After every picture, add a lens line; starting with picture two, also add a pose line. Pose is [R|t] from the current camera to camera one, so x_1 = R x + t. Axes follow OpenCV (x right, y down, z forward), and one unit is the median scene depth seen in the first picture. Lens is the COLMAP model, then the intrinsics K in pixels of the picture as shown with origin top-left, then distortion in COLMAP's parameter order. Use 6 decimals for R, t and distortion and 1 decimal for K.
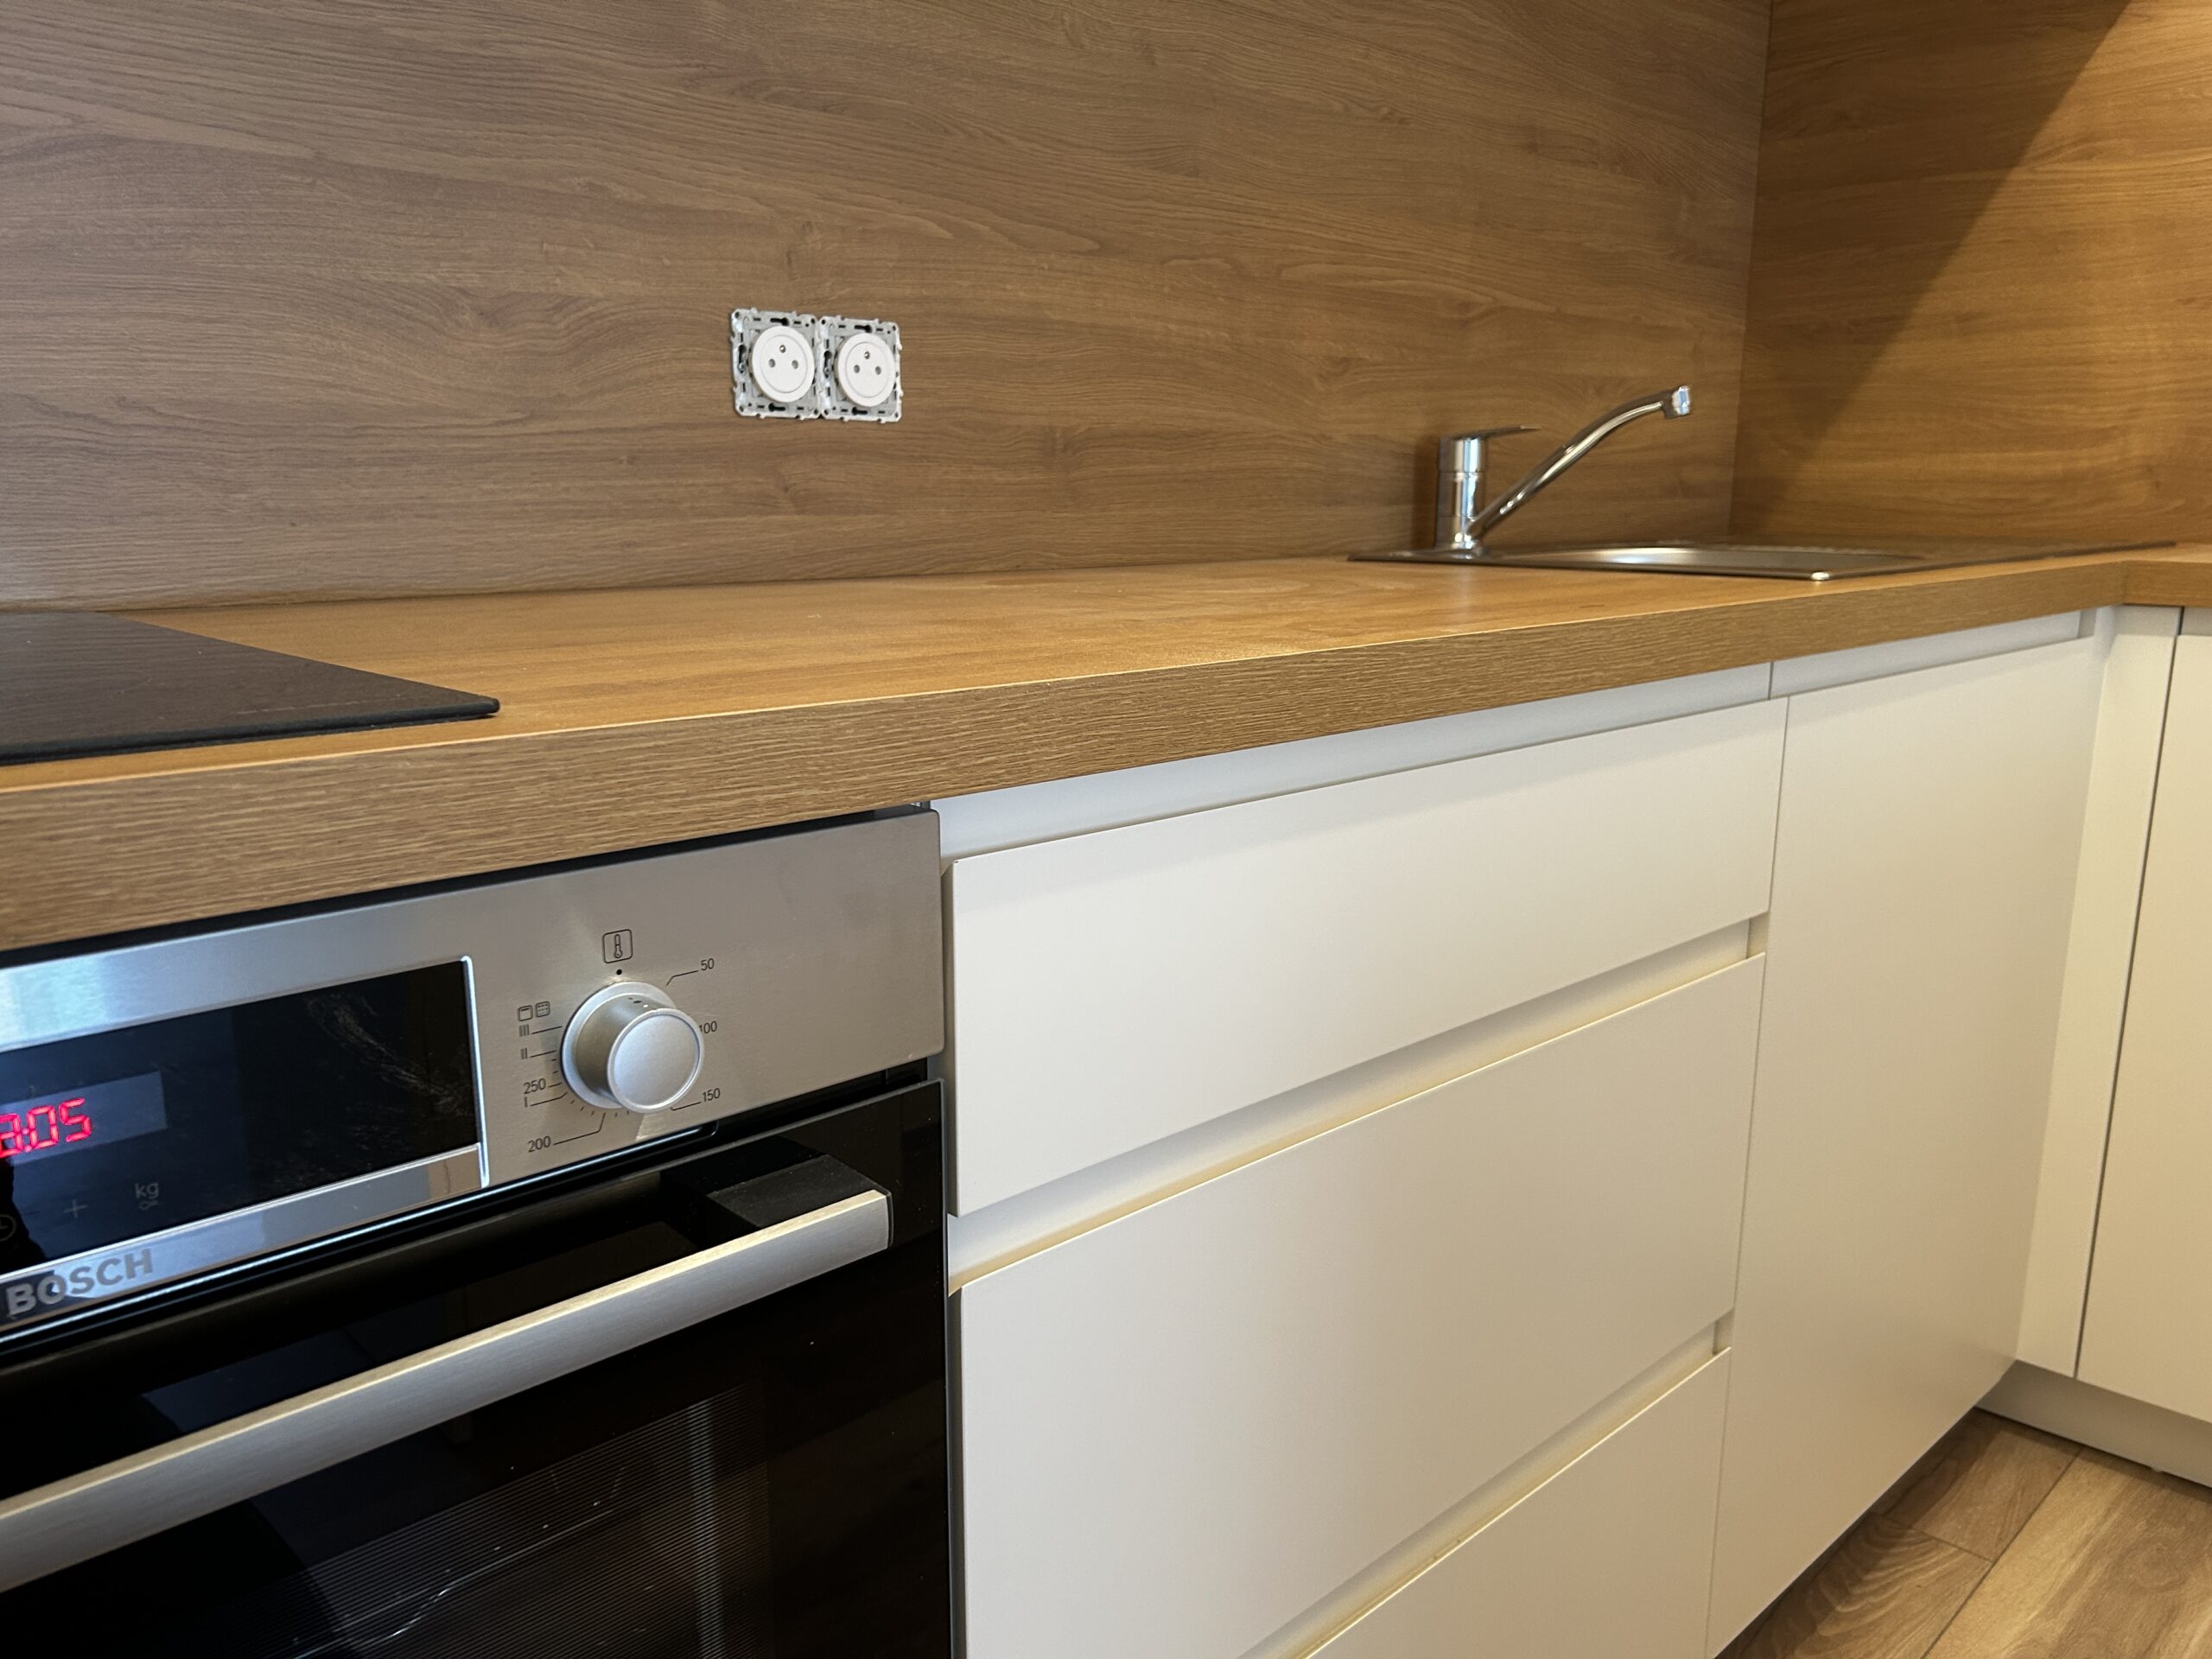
lens RADIAL K [[1663.3, 0, 1093.4], [0, 1663.3, 841.3], [0, 0, 1]] dist [0.055550, -0.066950]
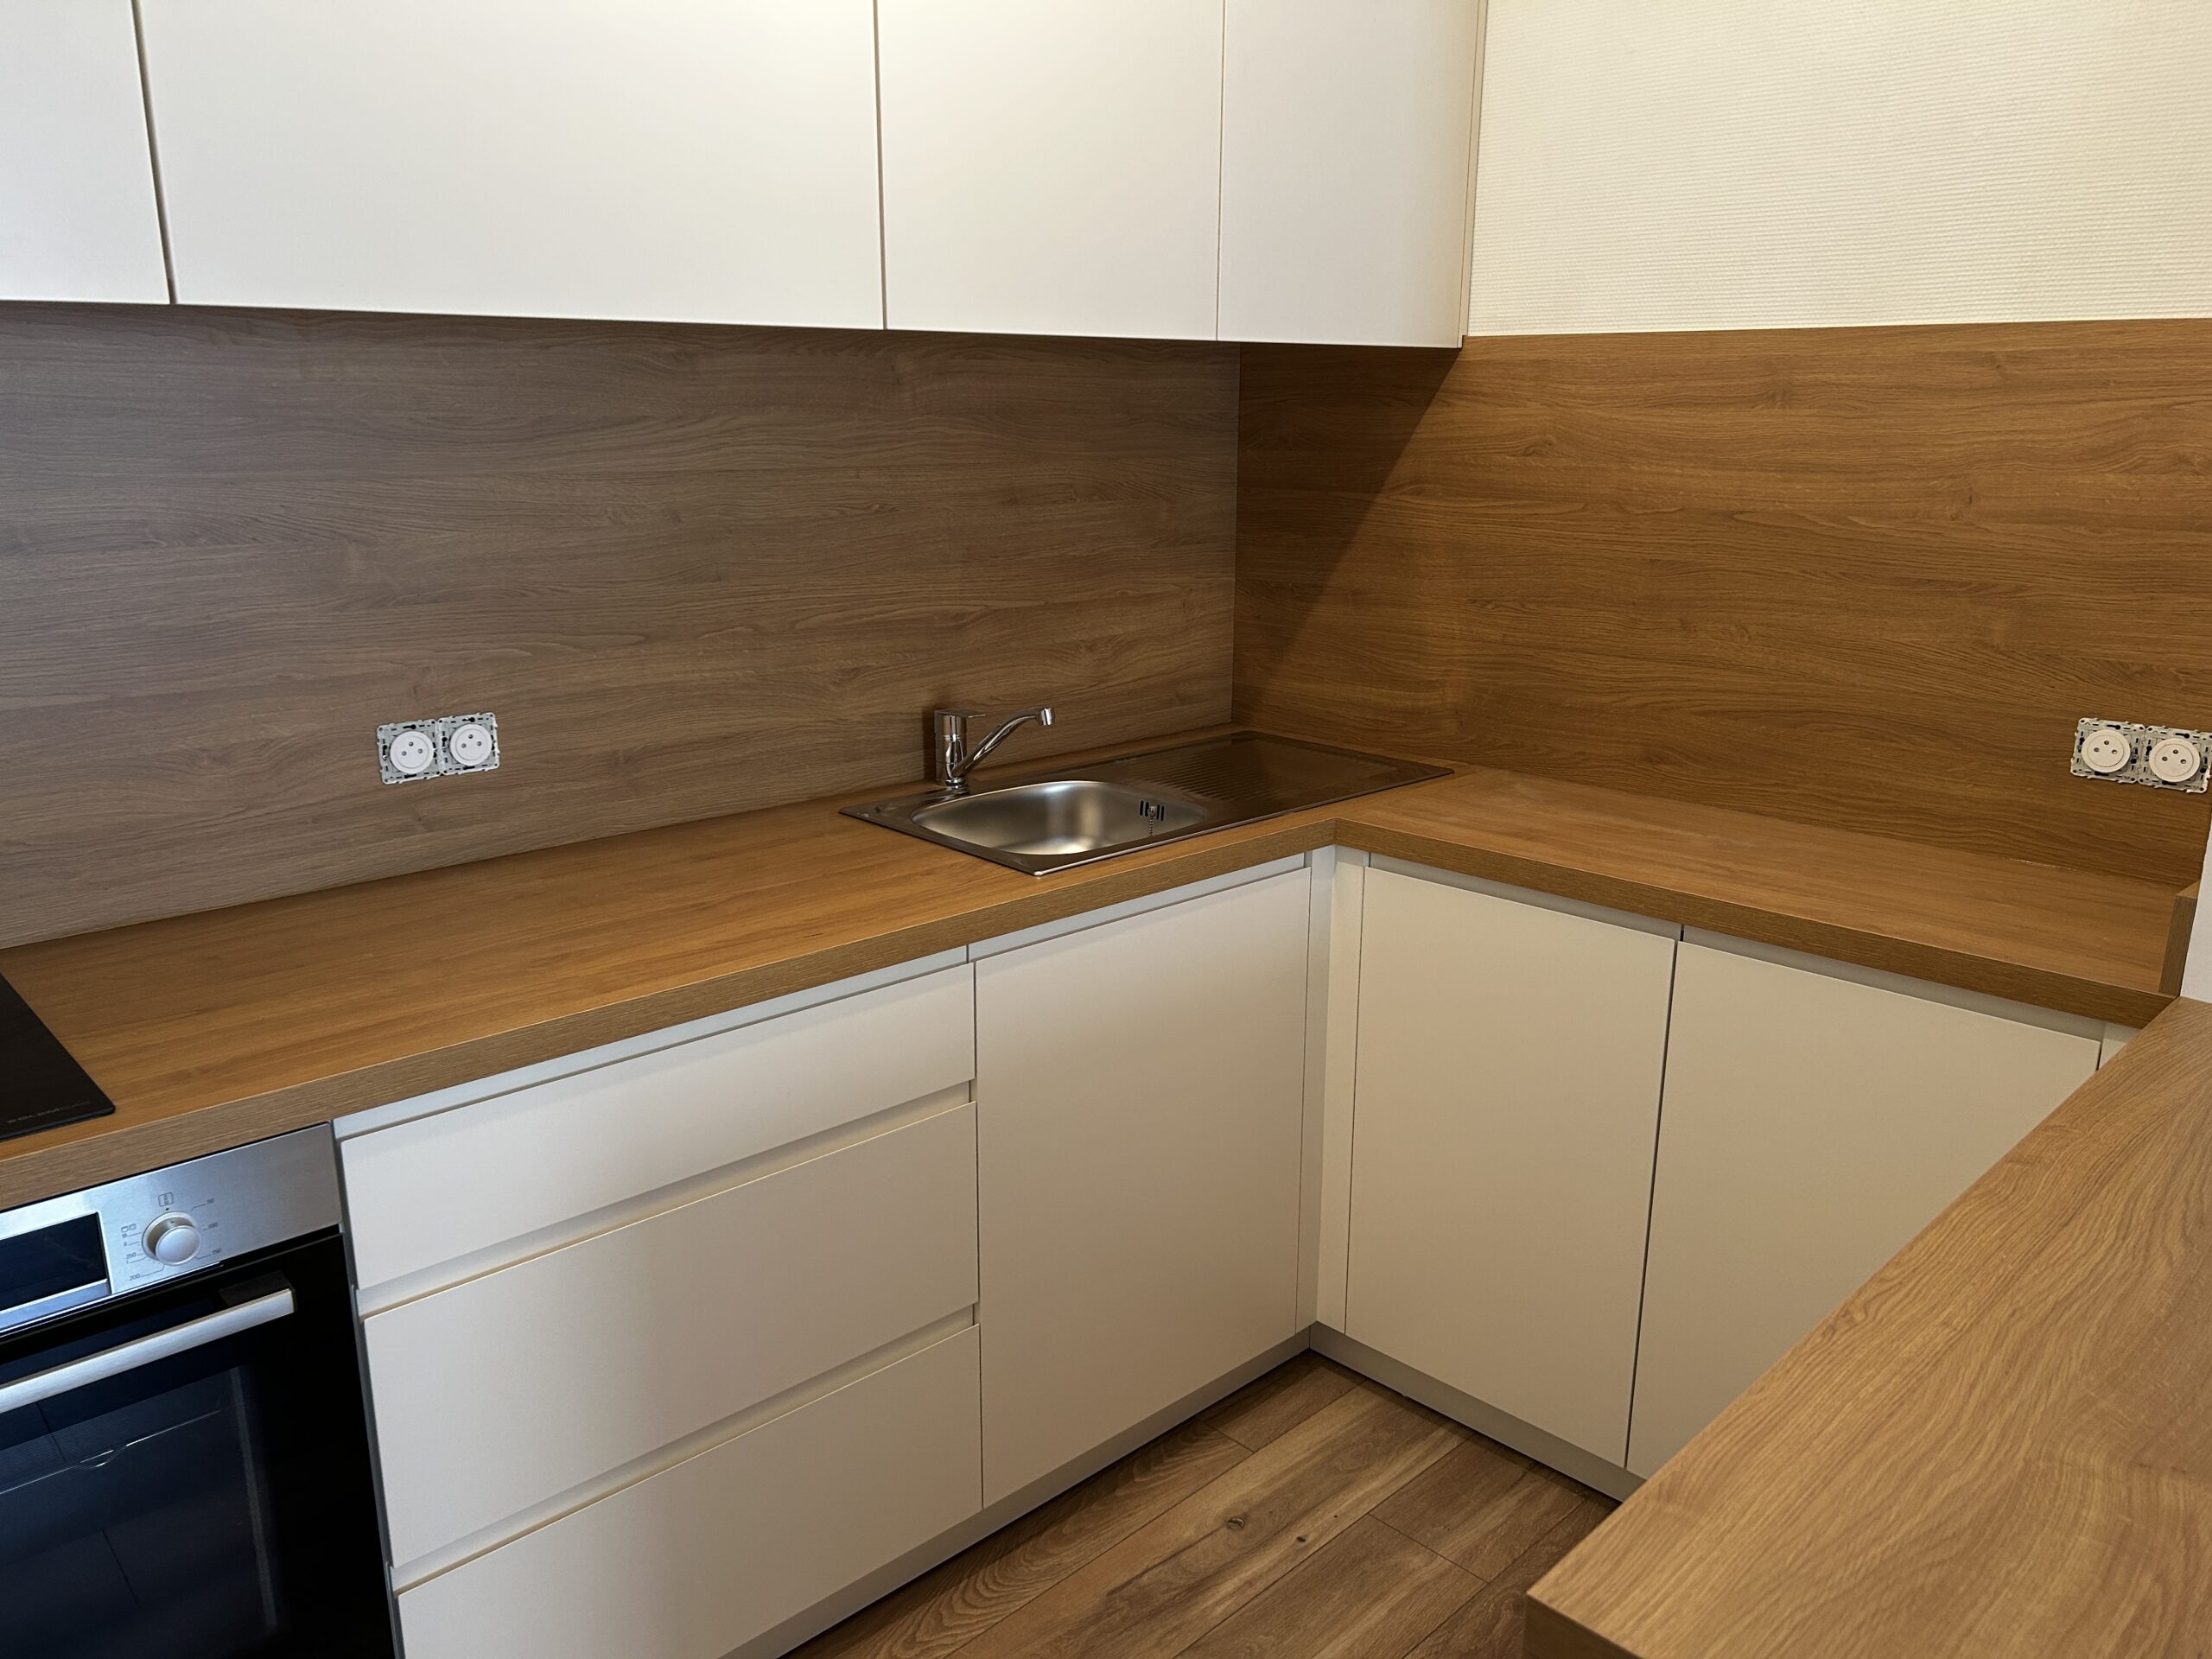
lens RADIAL K [[1663.3, 0, 1100.6], [0, 1663.3, 848.6], [0, 0, 1]] dist [0.055550, -0.066950]
pose [[0.999904, 0.005585, -0.012667, 0.432607], [-0.004910, 0.998596, 0.052745, -0.226766], [0.012944, -0.052678, 0.998528, -0.561389]]
